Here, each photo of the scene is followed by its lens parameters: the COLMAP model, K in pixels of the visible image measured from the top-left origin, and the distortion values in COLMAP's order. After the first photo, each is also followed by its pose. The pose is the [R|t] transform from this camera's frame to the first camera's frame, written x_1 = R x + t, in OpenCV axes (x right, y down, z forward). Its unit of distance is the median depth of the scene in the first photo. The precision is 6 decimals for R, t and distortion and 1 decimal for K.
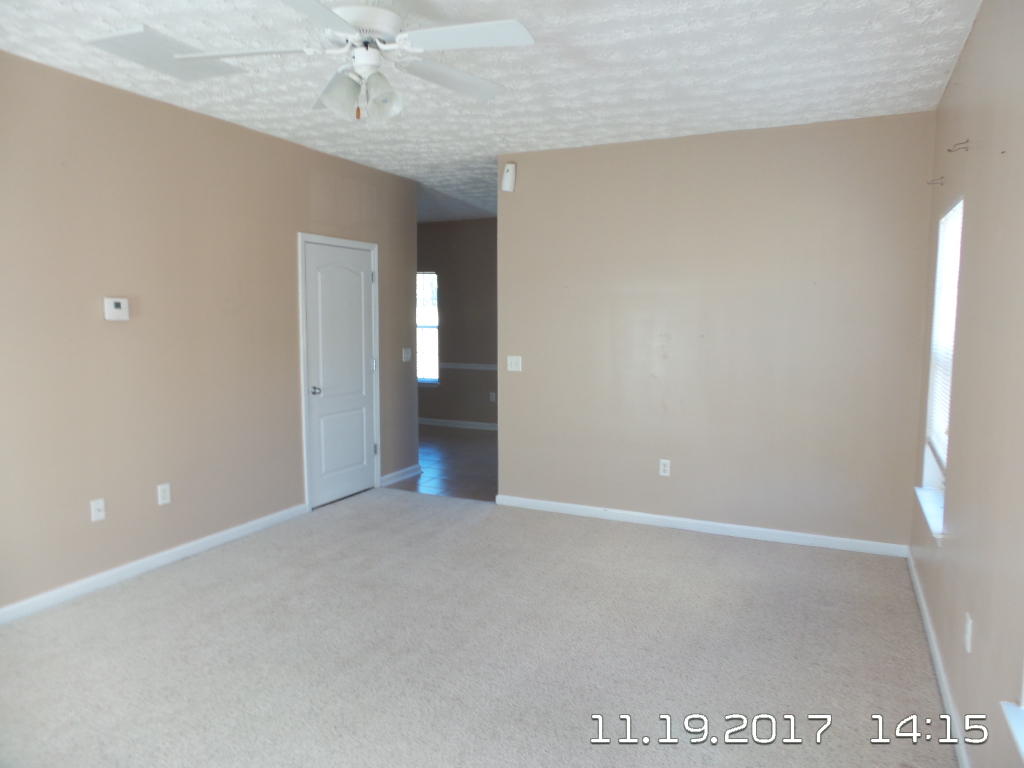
lens RADIAL K [[715.9, 0, 512.0], [0, 715.9, 384.0], [0, 0, 1]] dist [0.023585, -0.003867]
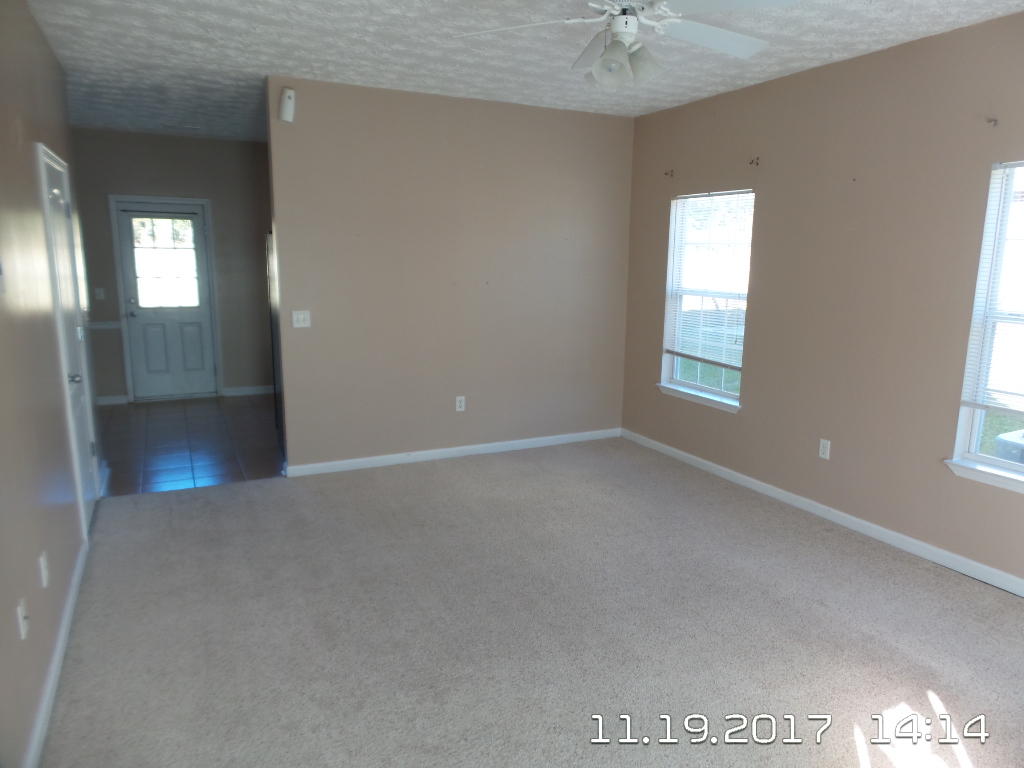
lens RADIAL K [[715.9, 0, 512.0], [0, 715.9, 384.0], [0, 0, 1]] dist [0.023585, -0.003867]
pose [[0.618169, -0.140749, 0.773341, -0.939622], [0.066337, 0.989670, 0.127096, -0.078147], [-0.783241, -0.027266, 0.621120, 0.398032]]
